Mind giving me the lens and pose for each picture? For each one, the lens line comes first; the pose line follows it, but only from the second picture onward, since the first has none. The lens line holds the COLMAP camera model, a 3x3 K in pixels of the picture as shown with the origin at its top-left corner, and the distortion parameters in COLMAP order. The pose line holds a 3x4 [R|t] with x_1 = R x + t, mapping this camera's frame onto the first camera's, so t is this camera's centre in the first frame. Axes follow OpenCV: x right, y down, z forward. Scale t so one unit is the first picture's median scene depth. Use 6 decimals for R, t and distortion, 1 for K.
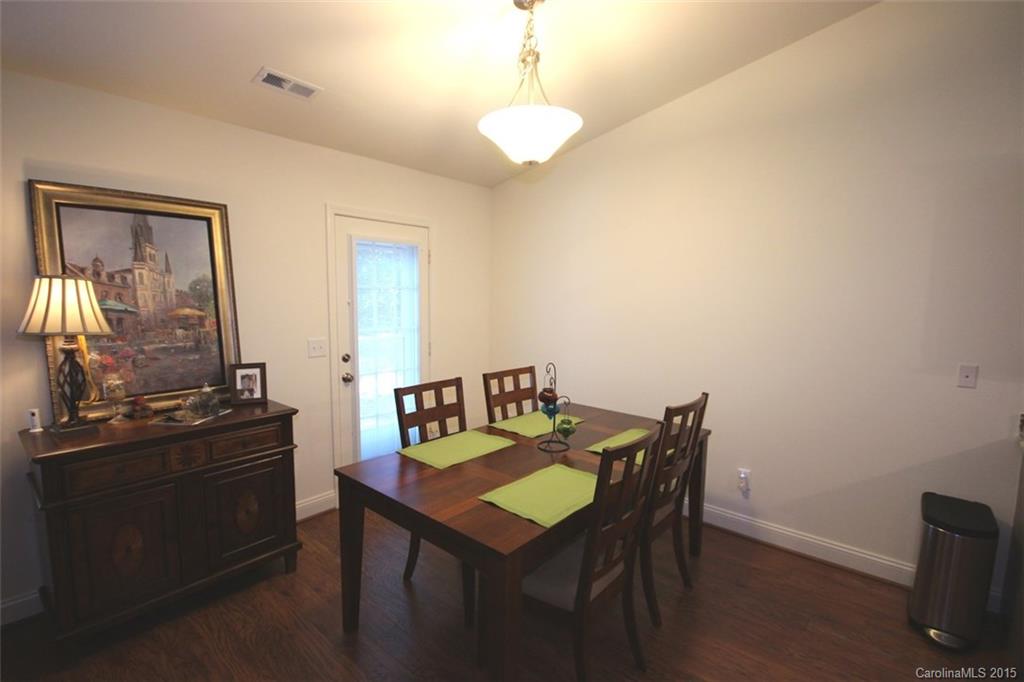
lens RADIAL K [[466.2, 0, 511.6], [0, 466.2, 343.3], [0, 0, 1]] dist [-0.008520, -0.000453]
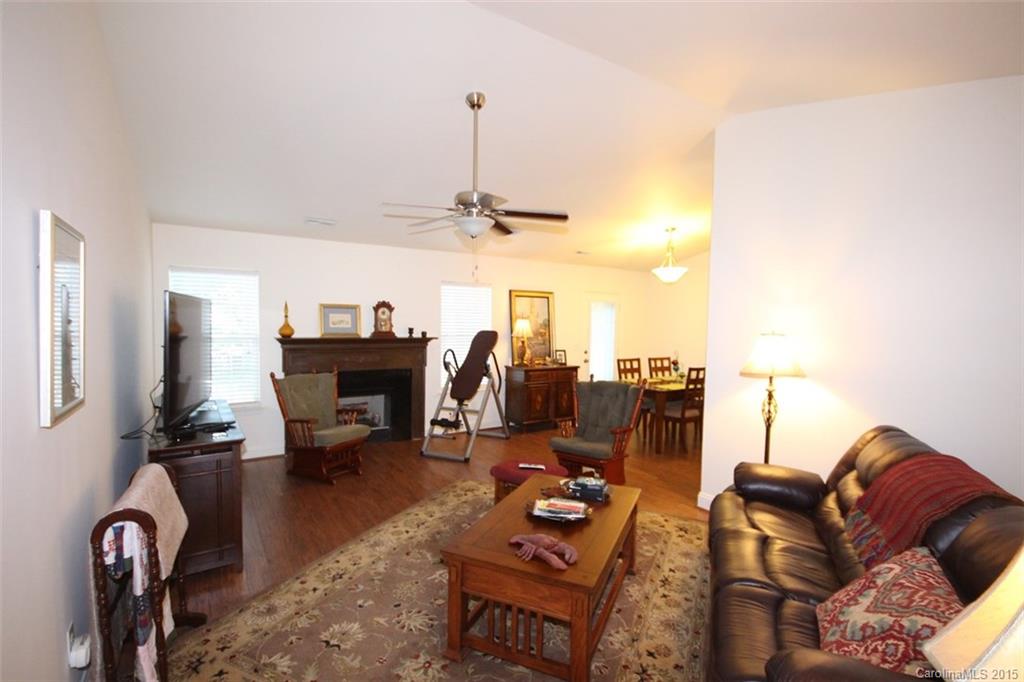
lens RADIAL K [[466.2, 0, 514.6], [0, 466.2, 337.0], [0, 0, 1]] dist [-0.008520, -0.000453]
pose [[0.957897, 0.018756, -0.286497, -0.037820], [-0.039129, 0.997082, -0.065550, 0.157634], [0.284432, 0.074000, 0.955836, -1.700111]]
